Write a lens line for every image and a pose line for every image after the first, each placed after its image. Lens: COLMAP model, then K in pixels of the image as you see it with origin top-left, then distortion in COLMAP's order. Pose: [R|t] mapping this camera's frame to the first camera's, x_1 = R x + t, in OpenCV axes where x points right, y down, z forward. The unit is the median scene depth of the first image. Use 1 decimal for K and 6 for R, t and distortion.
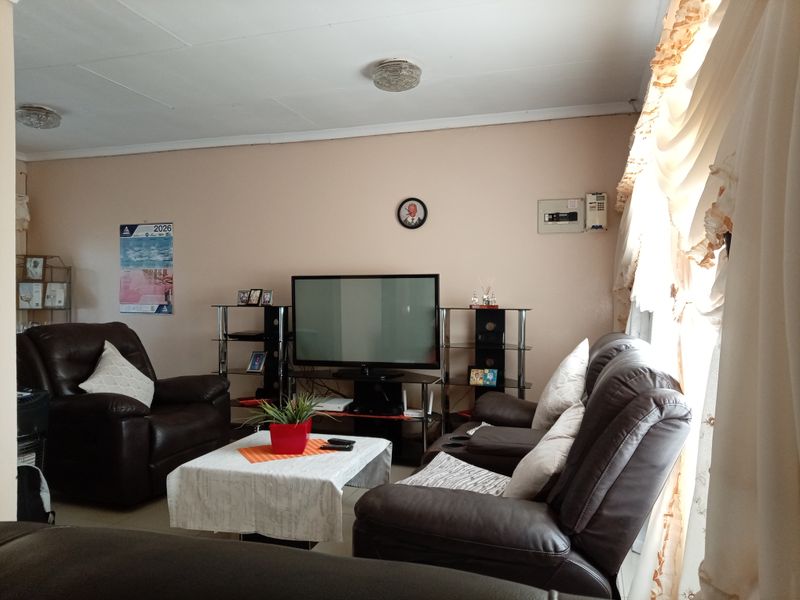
lens RADIAL K [[595.9, 0, 401.6], [0, 595.9, 299.2], [0, 0, 1]] dist [0.011277, -0.014320]
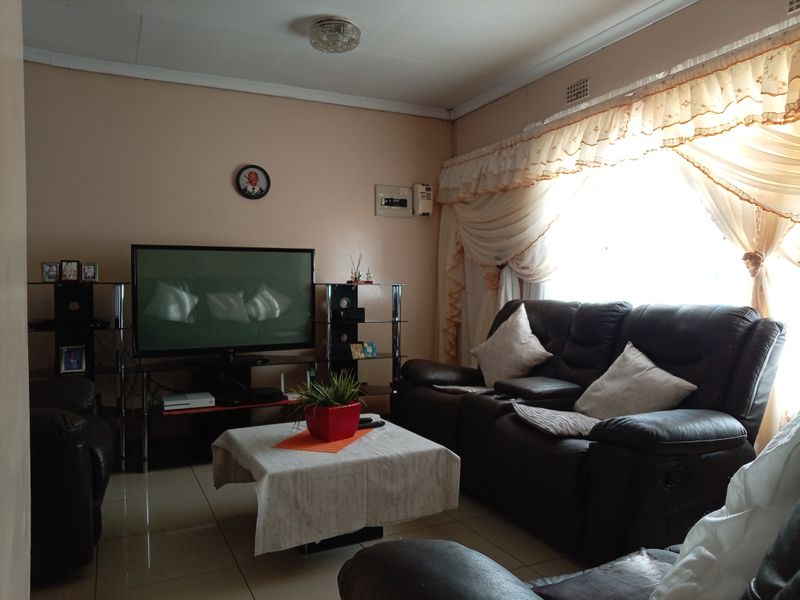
lens RADIAL K [[595.9, 0, 402.8], [0, 595.9, 300.8], [0, 0, 1]] dist [0.011277, -0.014320]
pose [[0.721126, -0.016702, 0.692603, -0.500117], [0.008605, 0.999848, 0.015152, 0.027840], [-0.692751, -0.004967, 0.721160, 0.203114]]
